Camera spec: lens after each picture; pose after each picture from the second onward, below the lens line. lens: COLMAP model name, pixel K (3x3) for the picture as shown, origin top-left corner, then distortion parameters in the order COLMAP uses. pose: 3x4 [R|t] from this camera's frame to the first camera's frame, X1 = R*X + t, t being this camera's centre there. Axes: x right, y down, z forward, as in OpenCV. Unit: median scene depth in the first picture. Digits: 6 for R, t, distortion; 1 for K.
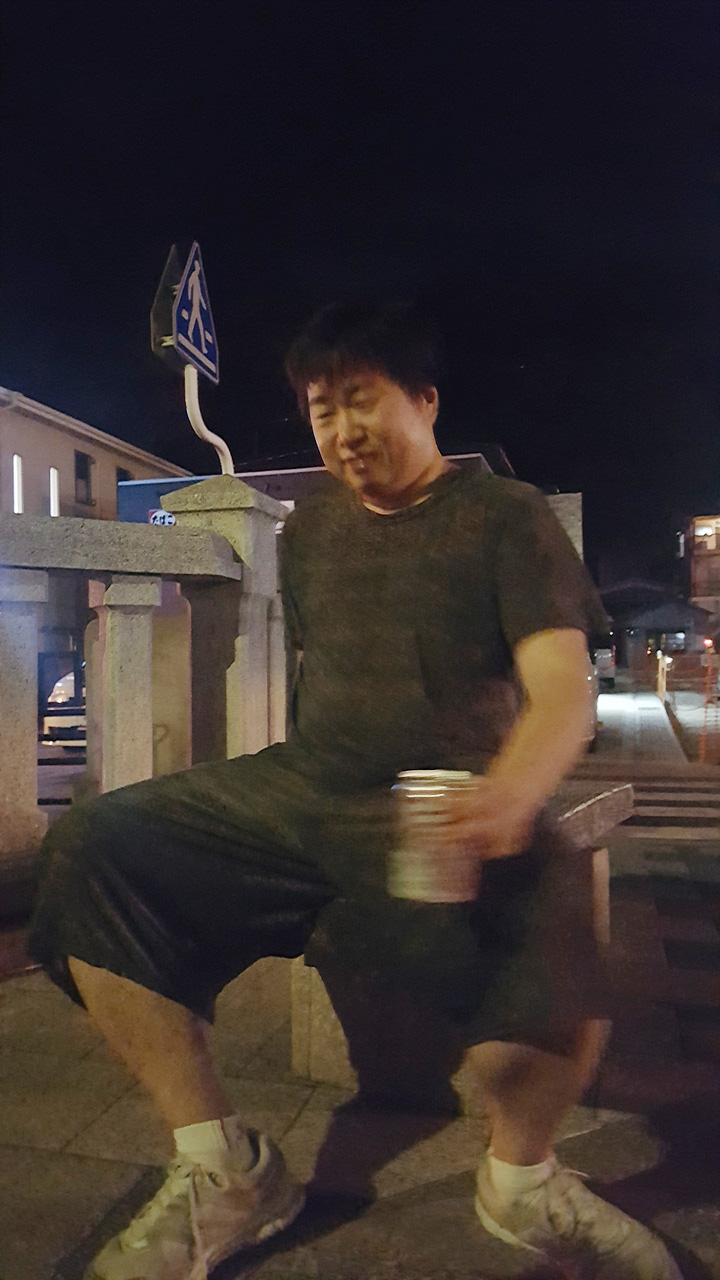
lens RADIAL K [[961.2, 0, 360.0], [0, 961.2, 640.0], [0, 0, 1]] dist [0.074530, -0.123860]
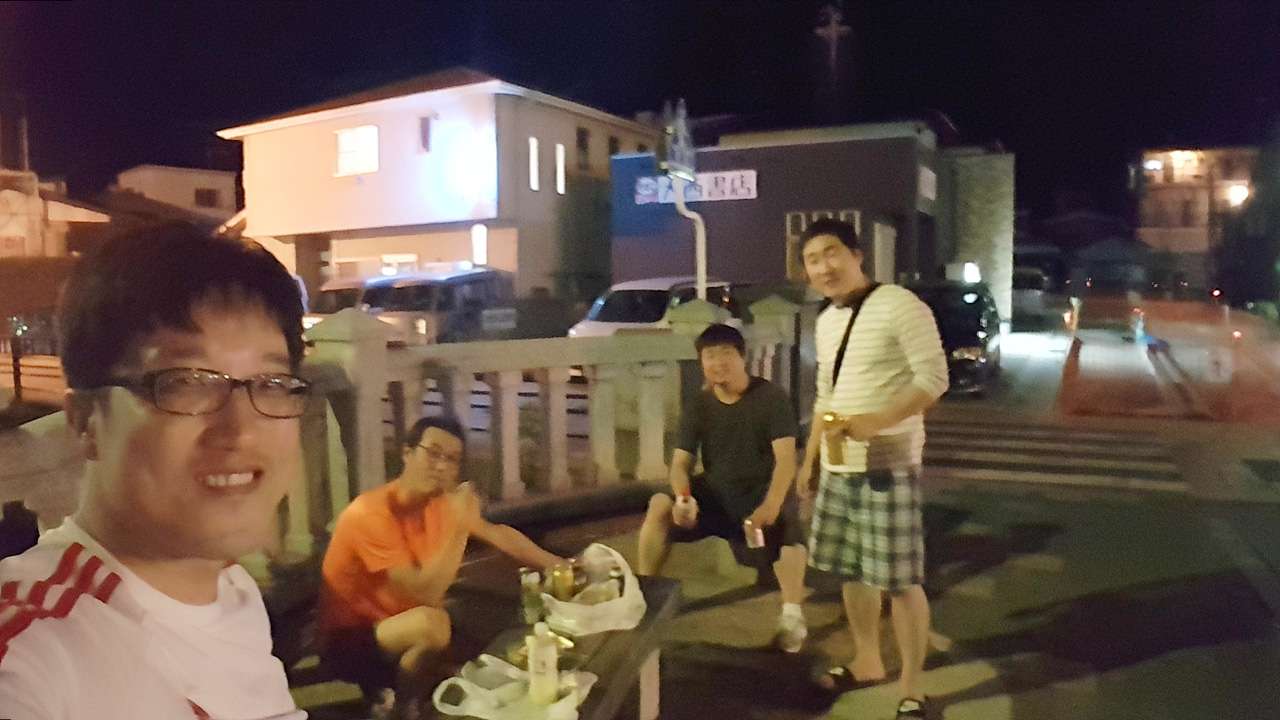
lens RADIAL K [[953.9, 0, 640.0], [0, 953.9, 360.0], [0, 0, 1]] dist [-0.229288, 0.129236]
pose [[0.980214, 0.029936, -0.195665, 0.074520], [-0.005548, 0.992264, 0.124018, -0.170901], [0.197864, -0.120479, 0.972797, -0.544570]]
